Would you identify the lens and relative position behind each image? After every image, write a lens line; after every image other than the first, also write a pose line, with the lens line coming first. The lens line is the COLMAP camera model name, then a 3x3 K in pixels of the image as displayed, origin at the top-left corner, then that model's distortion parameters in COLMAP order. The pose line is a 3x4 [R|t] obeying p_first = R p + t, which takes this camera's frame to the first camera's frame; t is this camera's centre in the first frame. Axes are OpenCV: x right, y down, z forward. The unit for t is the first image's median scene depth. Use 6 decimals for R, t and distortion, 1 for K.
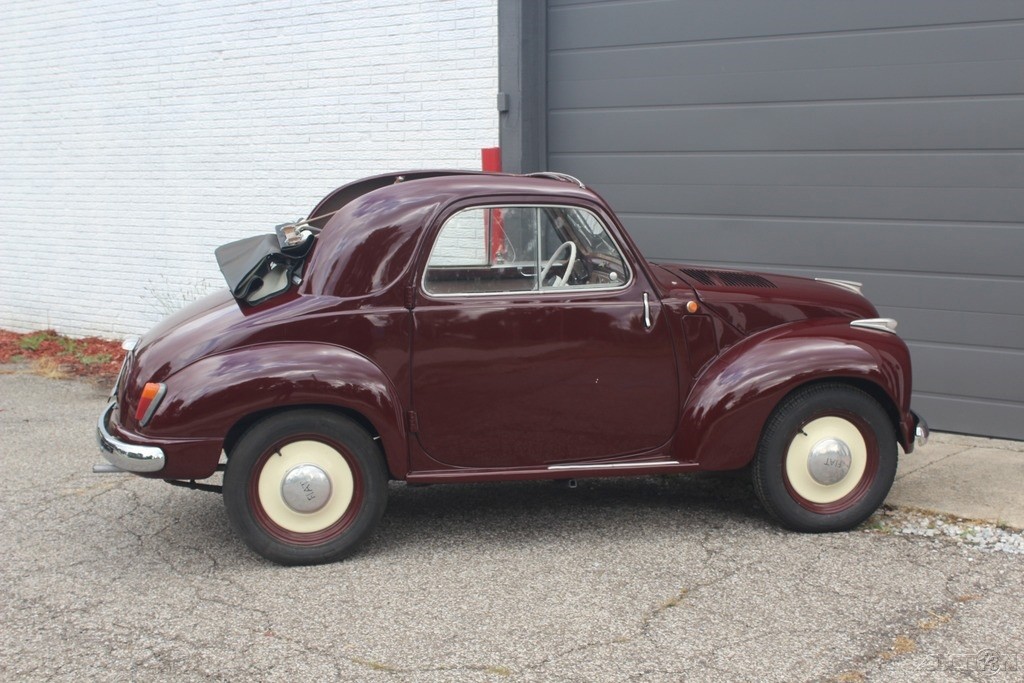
lens RADIAL K [[1496.9, 0, 506.8], [0, 1496.9, 326.1], [0, 0, 1]] dist [-0.032253, -0.009684]
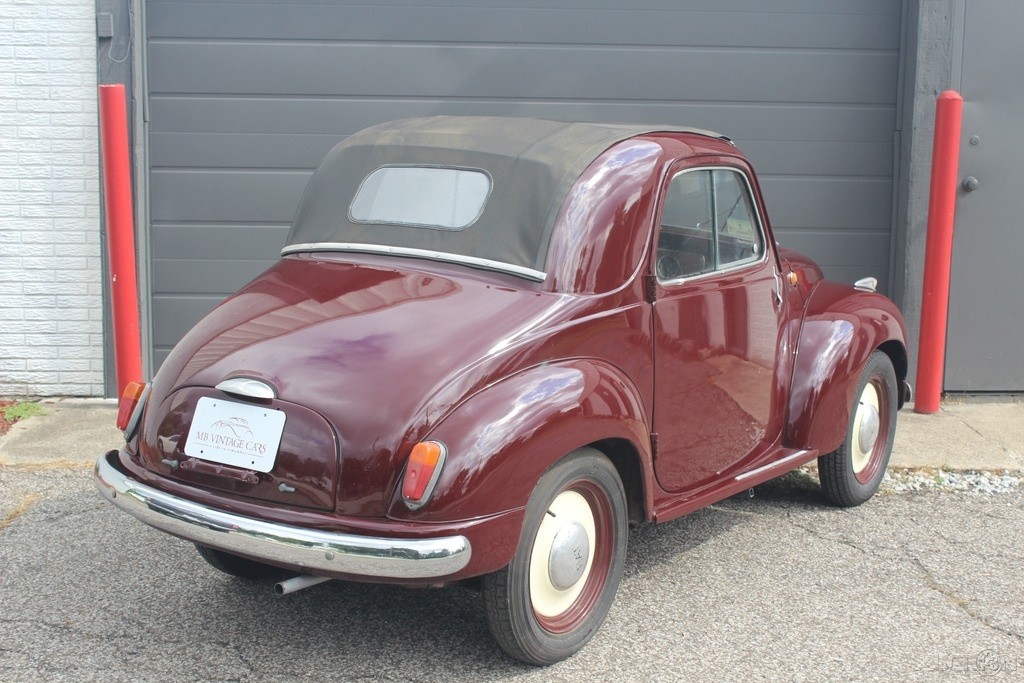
lens RADIAL K [[1528.2, 0, 512.0], [0, 1528.2, 341.5], [0, 0, 1]] dist [-0.017472, 0.029415]
pose [[0.720912, -0.090639, 0.687074, -0.638436], [0.058532, 0.995831, 0.069955, -0.049332], [-0.690551, -0.010216, 0.723212, 0.459570]]
